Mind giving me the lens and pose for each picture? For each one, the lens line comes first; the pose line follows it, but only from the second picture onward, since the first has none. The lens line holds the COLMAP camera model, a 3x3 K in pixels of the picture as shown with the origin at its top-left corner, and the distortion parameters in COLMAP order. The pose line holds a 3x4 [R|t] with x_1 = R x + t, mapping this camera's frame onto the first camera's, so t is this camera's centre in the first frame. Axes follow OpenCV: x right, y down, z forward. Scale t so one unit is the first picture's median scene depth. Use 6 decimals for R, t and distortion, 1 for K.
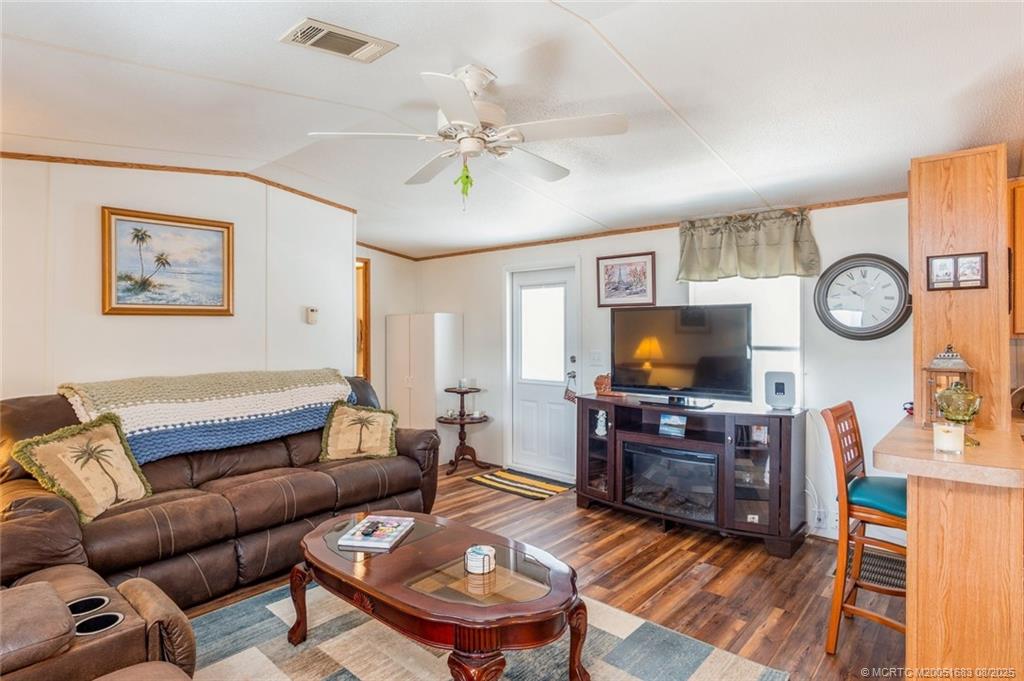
lens RADIAL K [[541.7, 0, 512.0], [0, 541.7, 333.3], [0, 0, 1]] dist [-0.018440, 0.003025]
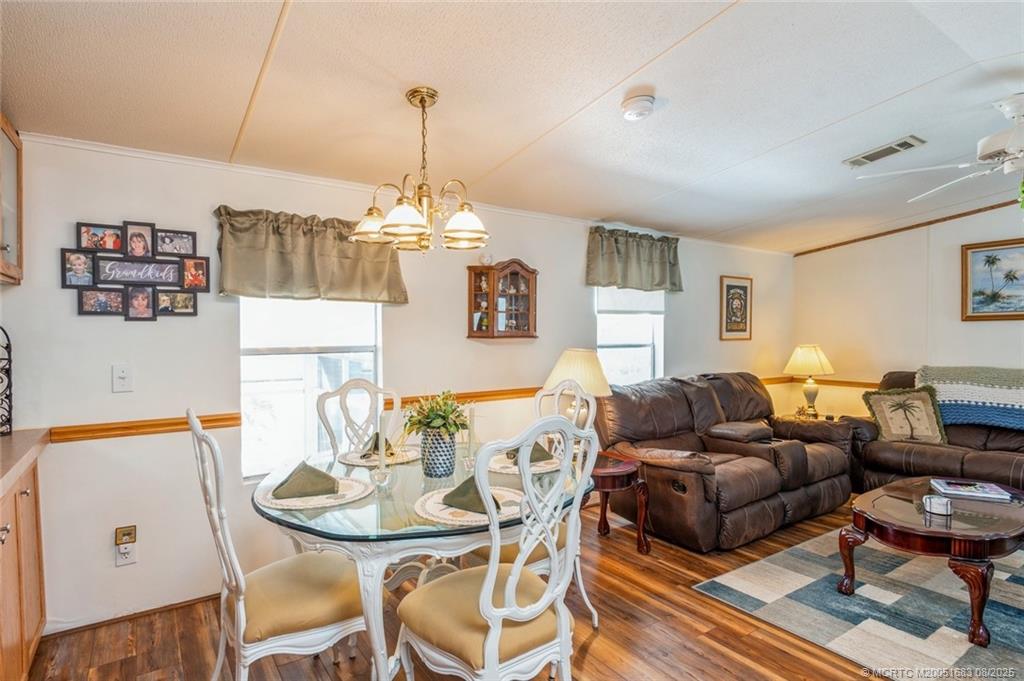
lens RADIAL K [[541.7, 0, 514.4], [0, 541.7, 342.4], [0, 0, 1]] dist [-0.018440, 0.003025]
pose [[-0.241642, 0.014774, -0.970253, 1.080429], [-0.006178, 0.999840, 0.016763, 0.006274], [0.970346, 0.010045, -0.241512, 0.225234]]
